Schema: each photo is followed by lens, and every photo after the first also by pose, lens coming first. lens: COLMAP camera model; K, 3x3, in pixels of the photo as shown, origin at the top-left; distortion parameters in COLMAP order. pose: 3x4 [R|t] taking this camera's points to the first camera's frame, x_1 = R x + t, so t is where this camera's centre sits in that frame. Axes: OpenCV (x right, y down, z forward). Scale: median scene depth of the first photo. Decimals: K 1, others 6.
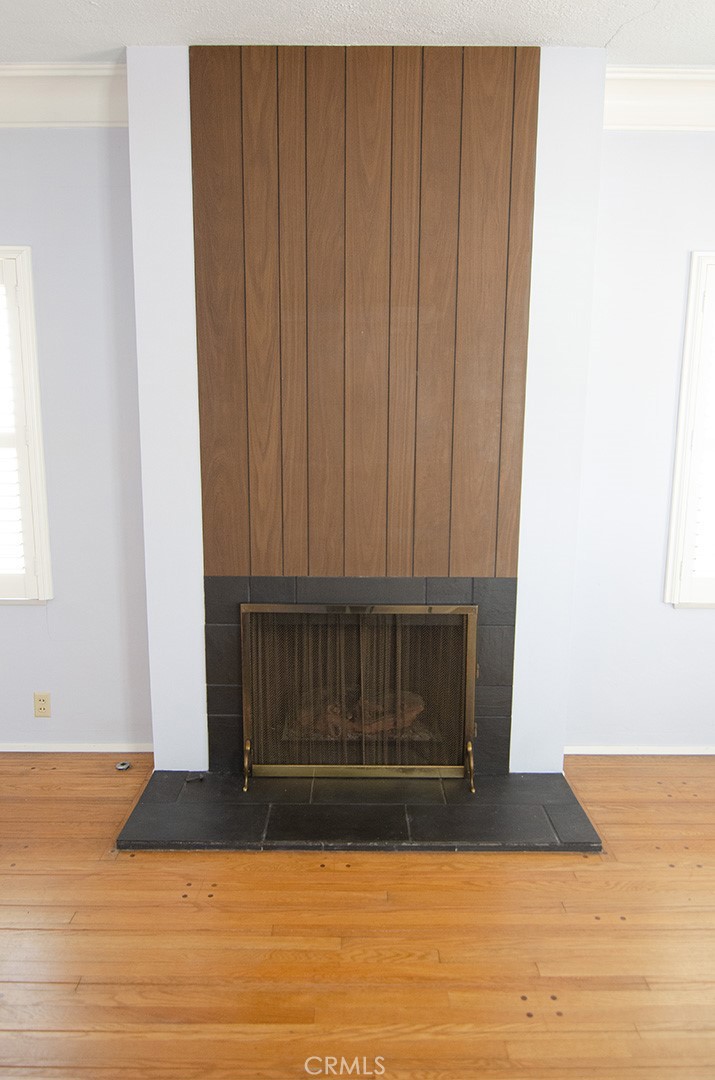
lens RADIAL K [[728.9, 0, 356.2], [0, 728.9, 544.8], [0, 0, 1]] dist [-0.002602, -0.007141]
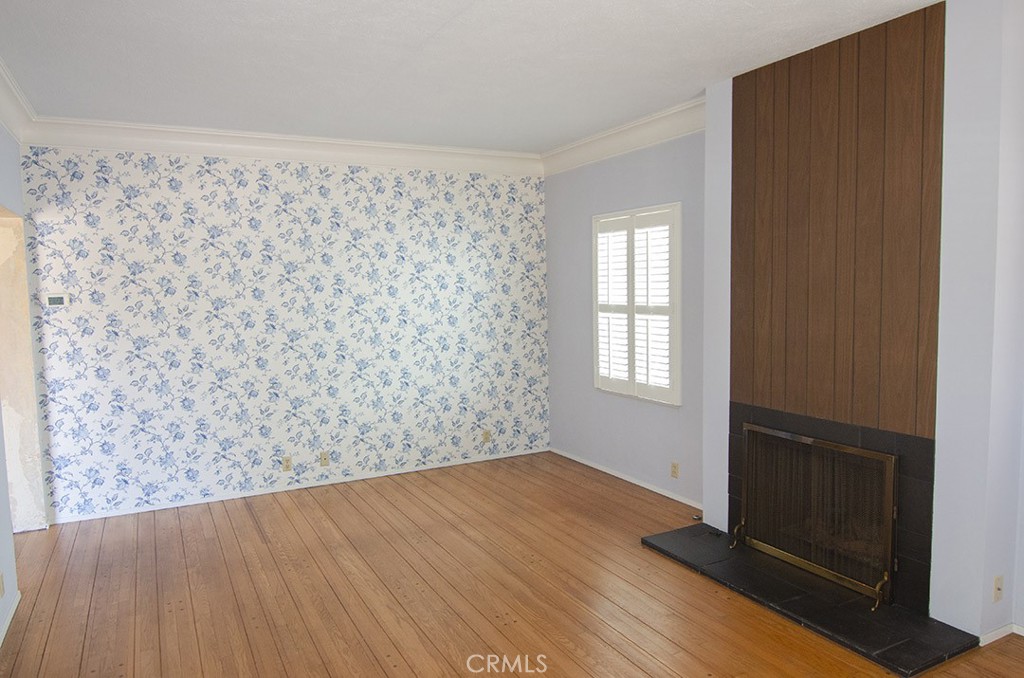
lens RADIAL K [[691.1, 0, 507.6], [0, 691.1, 340.6], [0, 0, 1]] dist [-0.002602, -0.007141]
pose [[0.462242, 0.056957, -0.884923, 0.866336], [-0.128141, 0.991751, -0.003103, -0.019278], [0.877446, 0.114829, 0.465728, -0.103930]]
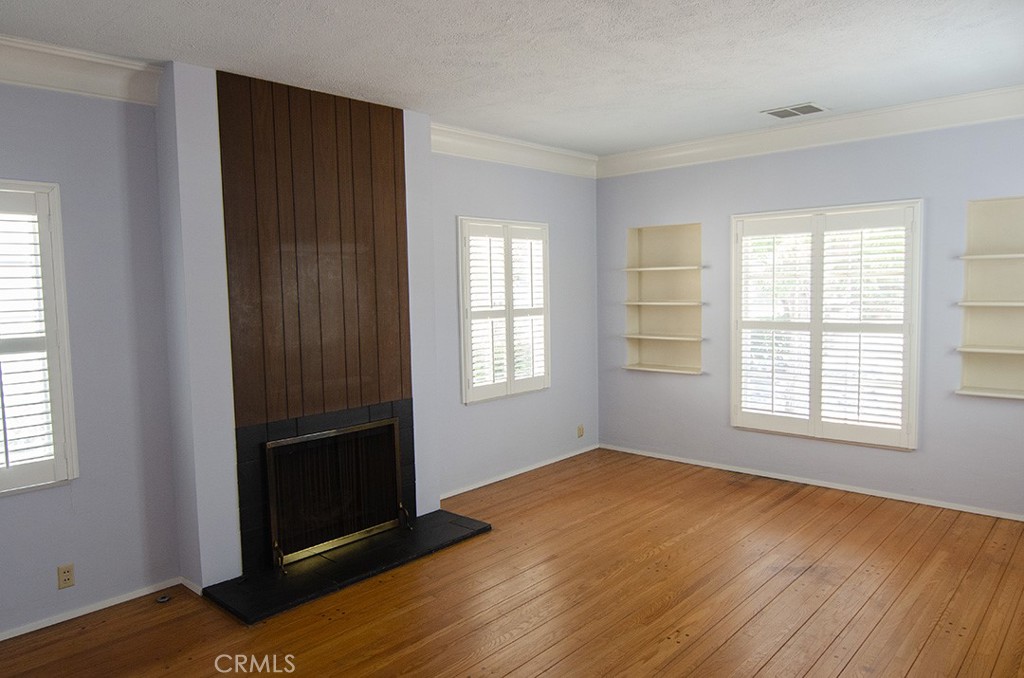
lens RADIAL K [[688.4, 0, 512.0], [0, 688.4, 339.0], [0, 0, 1]] dist [-0.000126, -0.001527]
pose [[0.678543, -0.078605, 0.730343, -0.804281], [0.146388, 0.988785, -0.029585, -0.010254], [-0.719826, 0.126989, 0.682440, -0.296745]]
